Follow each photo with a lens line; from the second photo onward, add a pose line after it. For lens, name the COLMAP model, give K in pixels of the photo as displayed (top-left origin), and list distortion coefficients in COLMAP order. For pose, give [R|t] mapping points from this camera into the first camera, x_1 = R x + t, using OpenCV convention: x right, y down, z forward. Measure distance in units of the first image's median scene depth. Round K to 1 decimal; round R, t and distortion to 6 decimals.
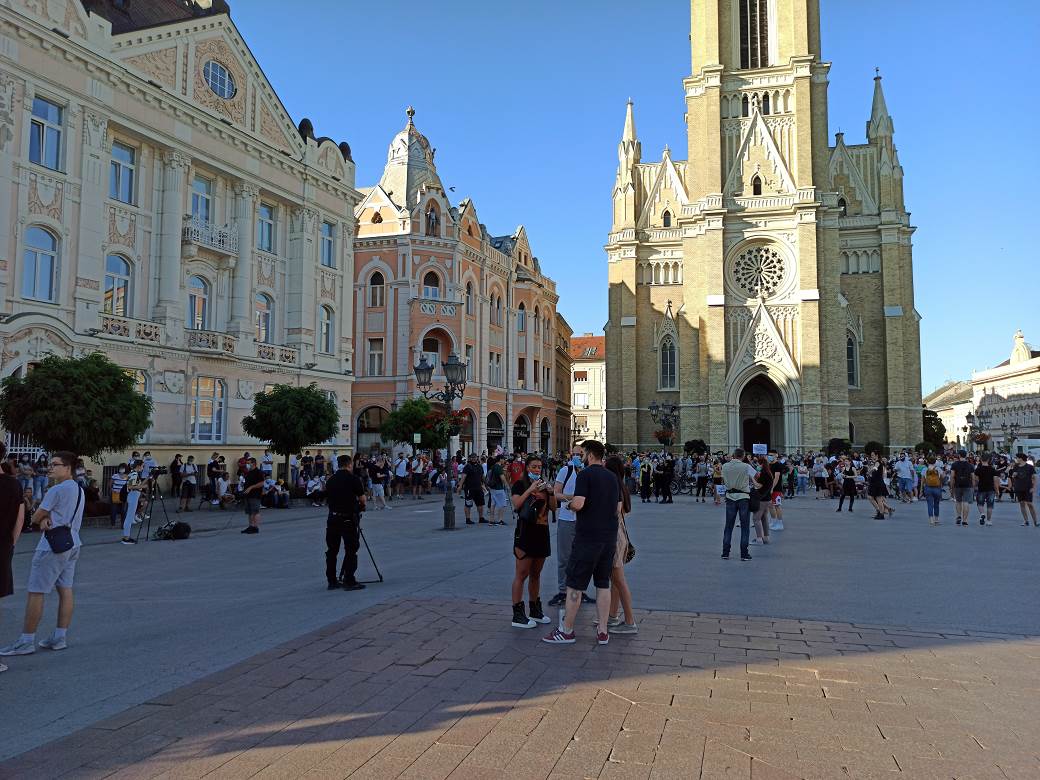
lens RADIAL K [[866.0, 0, 546.0], [0, 866.0, 389.6], [0, 0, 1]] dist [0.067825, -0.051476]
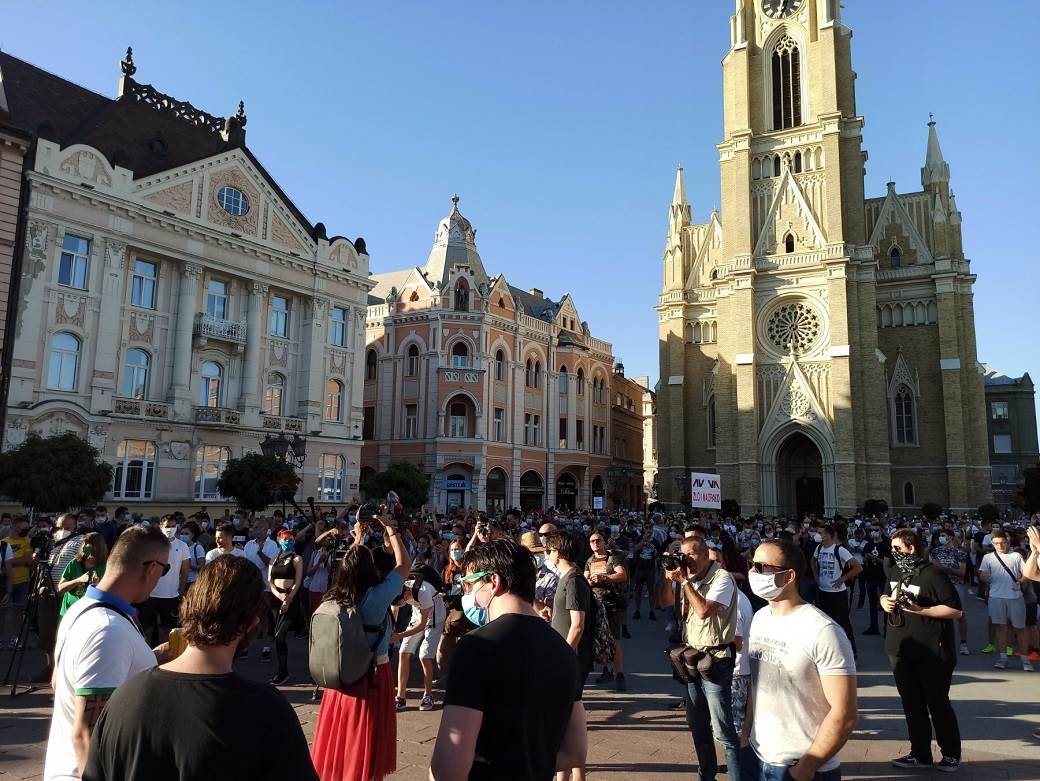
lens RADIAL K [[865.1, 0, 488.5], [0, 865.1, 381.5], [0, 0, 1]] dist [0.076453, -0.112810]
pose [[0.968679, -0.025623, -0.246992, 0.156247], [0.008027, 0.997373, -0.071984, -0.007140], [0.248188, 0.067747, 0.966340, -0.040257]]
